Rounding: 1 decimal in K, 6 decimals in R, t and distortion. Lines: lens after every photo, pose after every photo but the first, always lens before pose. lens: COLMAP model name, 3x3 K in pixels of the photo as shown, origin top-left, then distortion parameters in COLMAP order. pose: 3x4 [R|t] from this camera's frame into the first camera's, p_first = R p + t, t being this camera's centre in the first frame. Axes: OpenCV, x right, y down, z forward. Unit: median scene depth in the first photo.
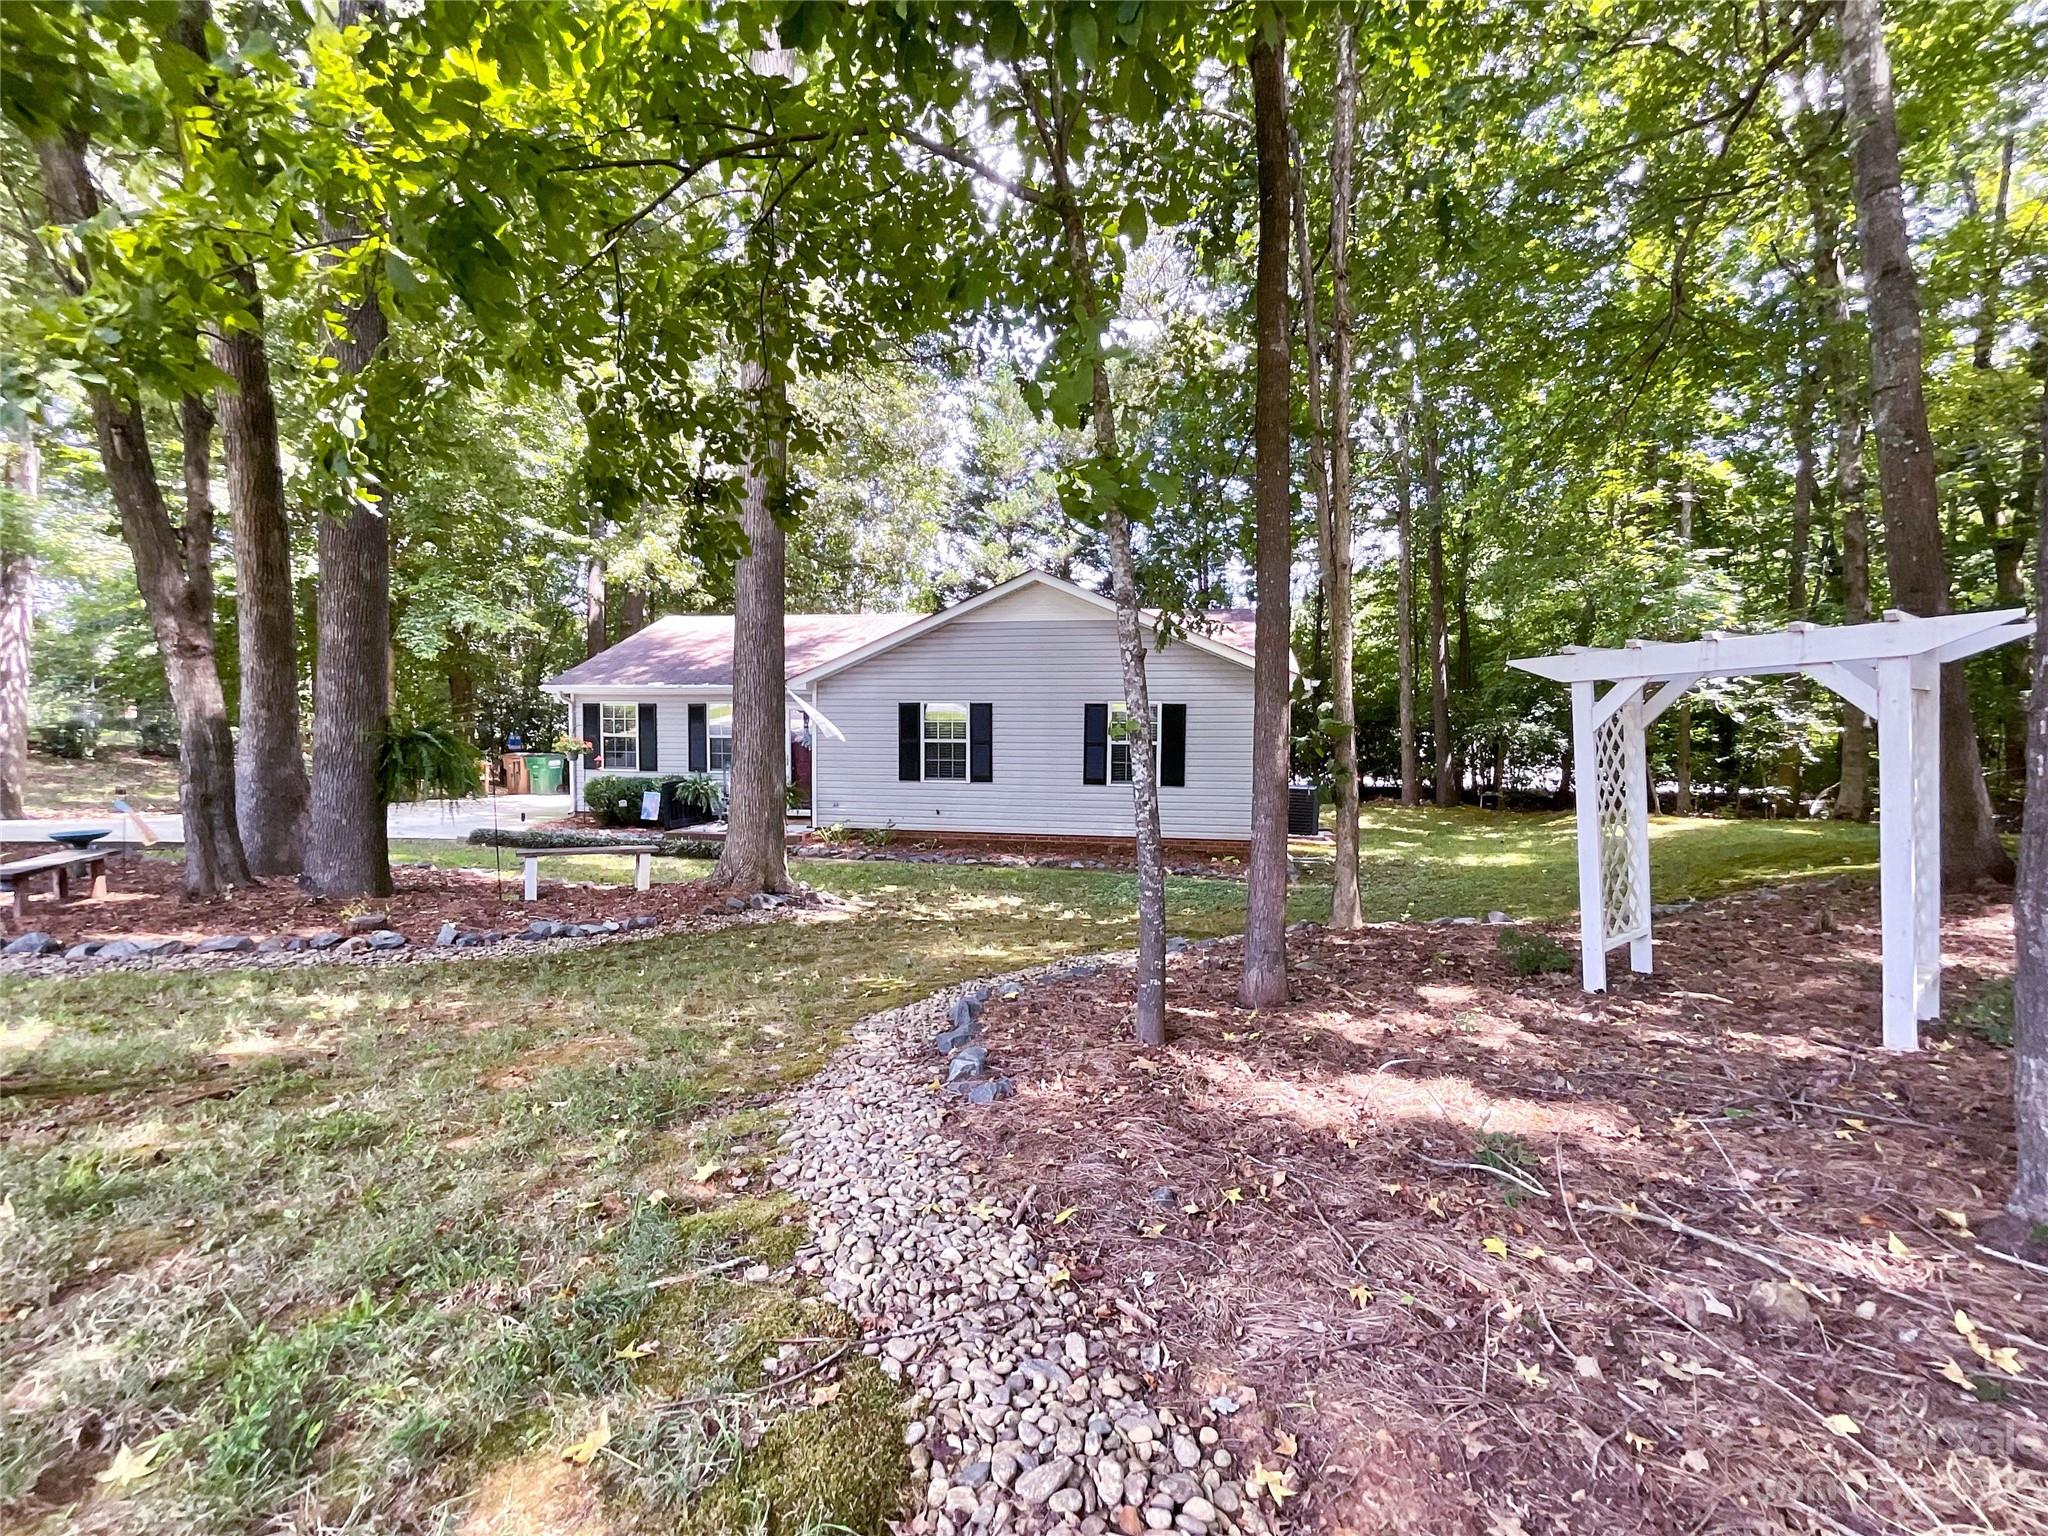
lens RADIAL K [[834.4, 0, 996.3], [0, 834.4, 762.8], [0, 0, 1]] dist [-0.001790, -0.000547]
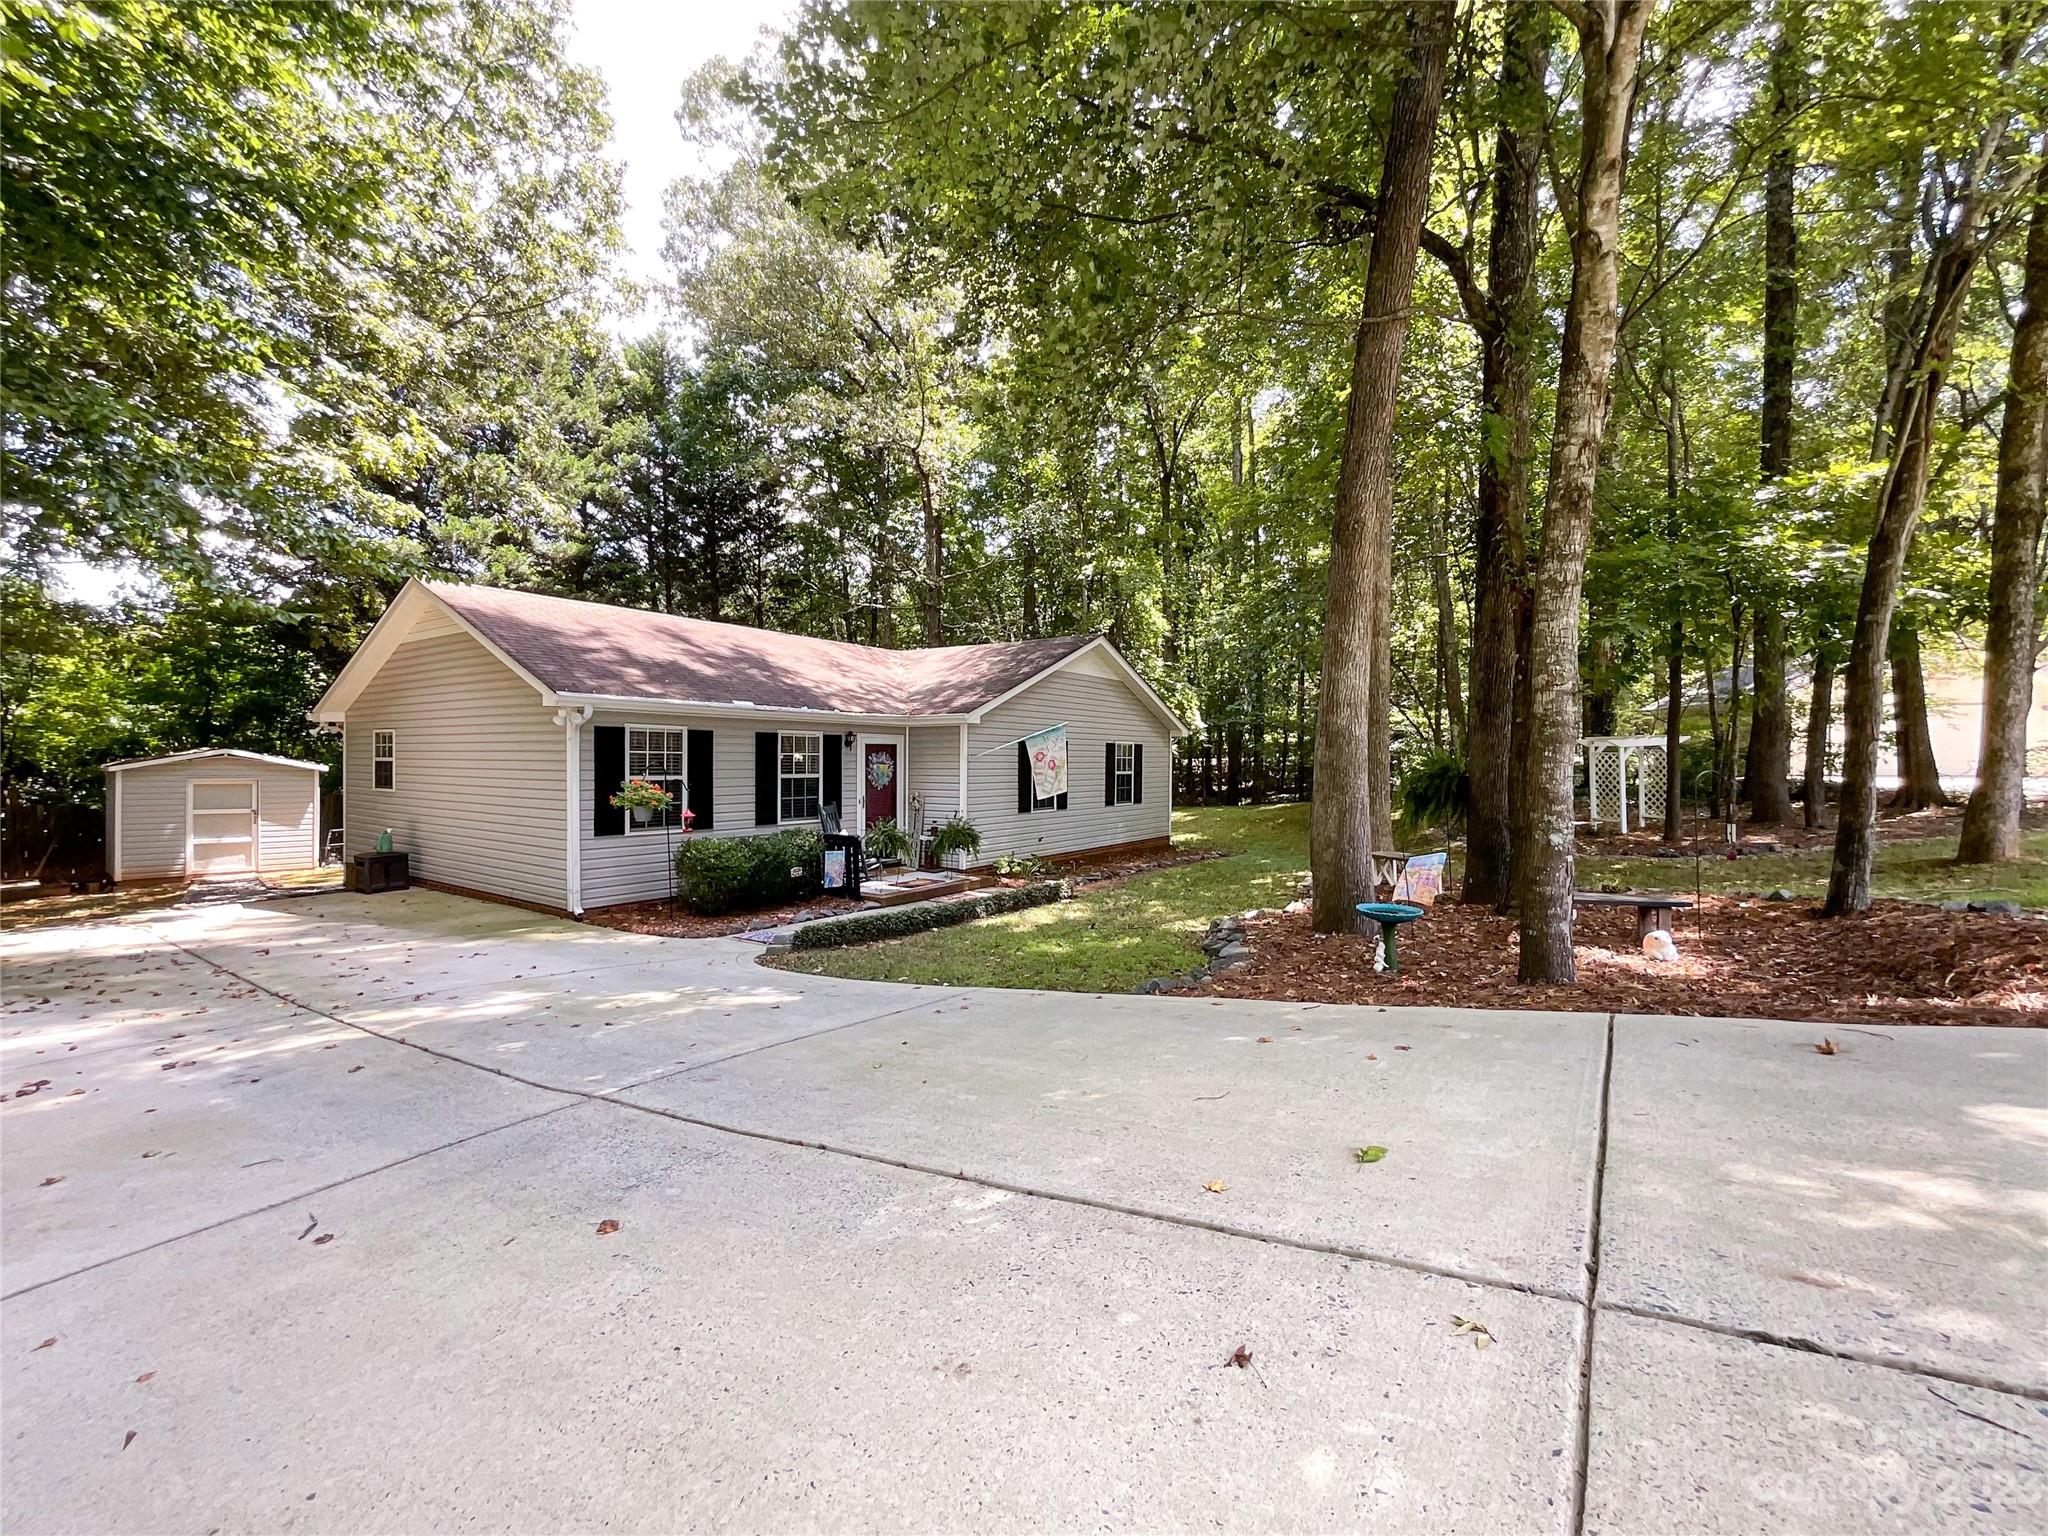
lens RADIAL K [[851.6, 0, 1024.0], [0, 851.6, 768.0], [0, 0, 1]] dist [-0.032664, 0.012528]
pose [[0.413015, -0.010938, 0.910658, -1.039739], [0.043458, 0.999026, -0.007710, -0.025561], [-0.909687, 0.042759, 0.413088, 0.528817]]
